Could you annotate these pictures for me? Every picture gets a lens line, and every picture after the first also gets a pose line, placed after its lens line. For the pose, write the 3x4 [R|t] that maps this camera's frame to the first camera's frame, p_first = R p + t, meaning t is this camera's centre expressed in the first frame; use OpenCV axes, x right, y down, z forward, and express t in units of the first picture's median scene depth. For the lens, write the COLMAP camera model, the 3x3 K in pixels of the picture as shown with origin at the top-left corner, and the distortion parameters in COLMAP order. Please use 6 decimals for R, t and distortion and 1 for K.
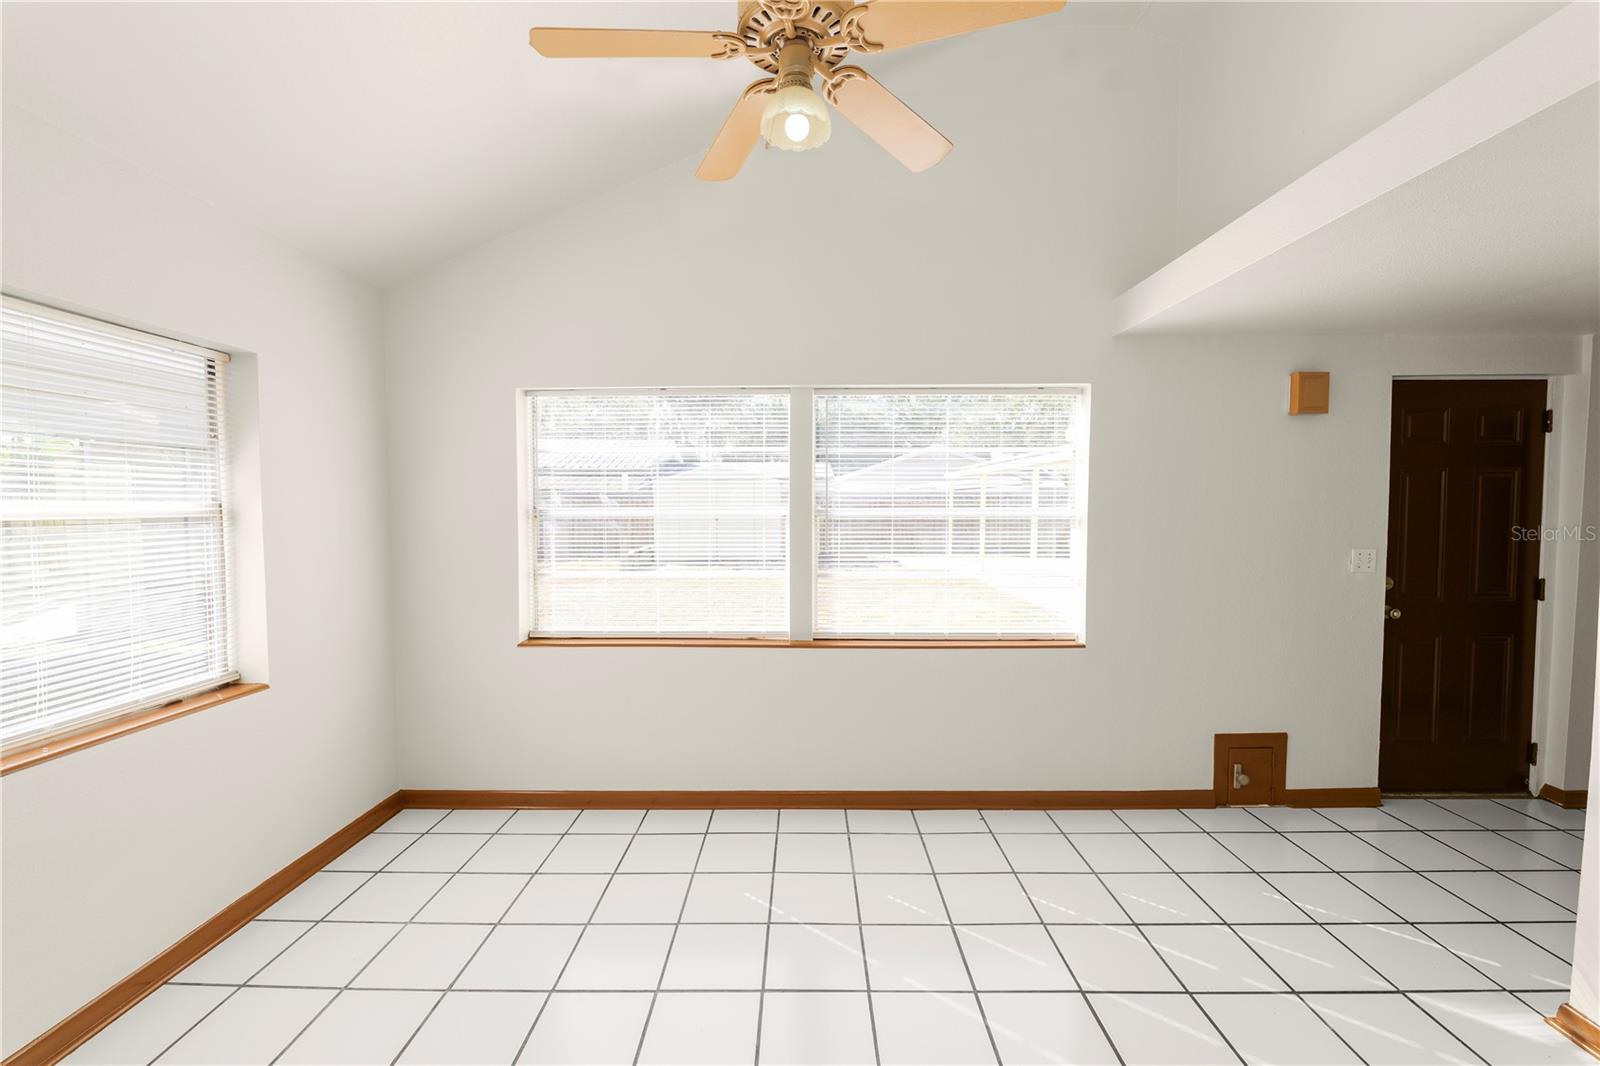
lens RADIAL K [[648.6, 0, 797.6], [0, 648.6, 531.9], [0, 0, 1]] dist [-0.017179, 0.001591]
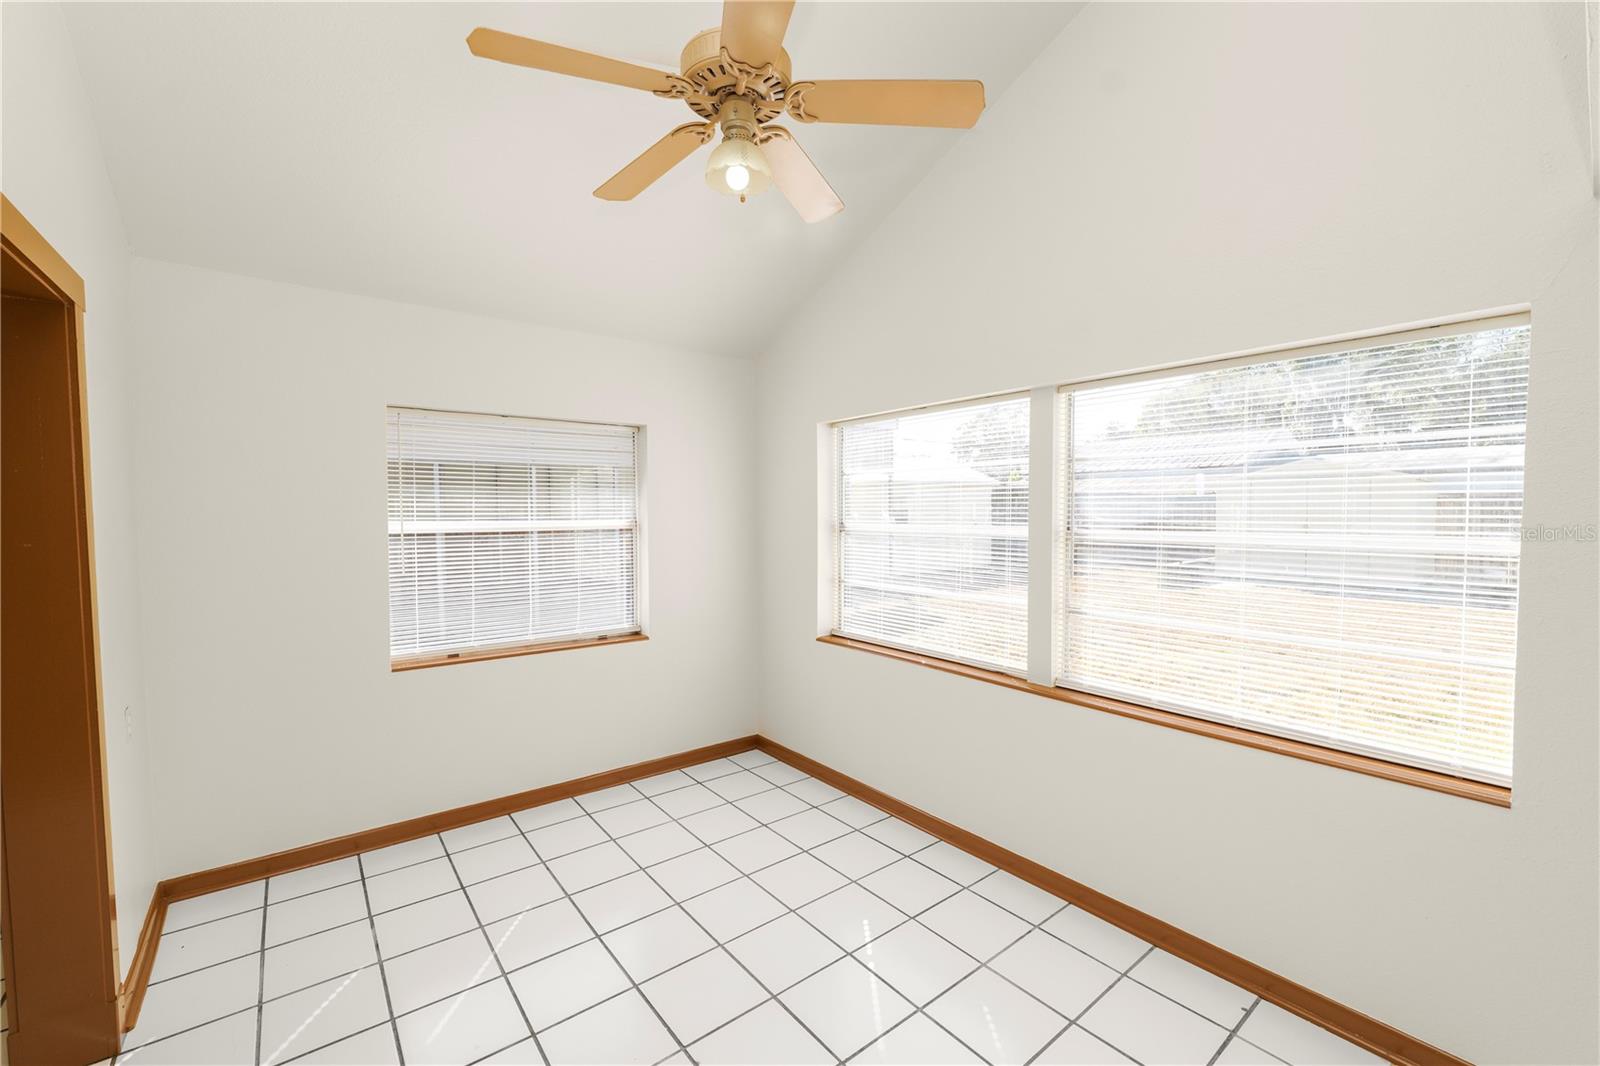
lens RADIAL K [[648.6, 0, 796.6], [0, 648.6, 535.2], [0, 0, 1]] dist [-0.017179, 0.001591]
pose [[0.622831, 0.030254, -0.781771, 0.469667], [-0.028158, 0.999471, 0.016245, -0.033909], [0.781850, 0.011895, 0.623354, 0.224841]]
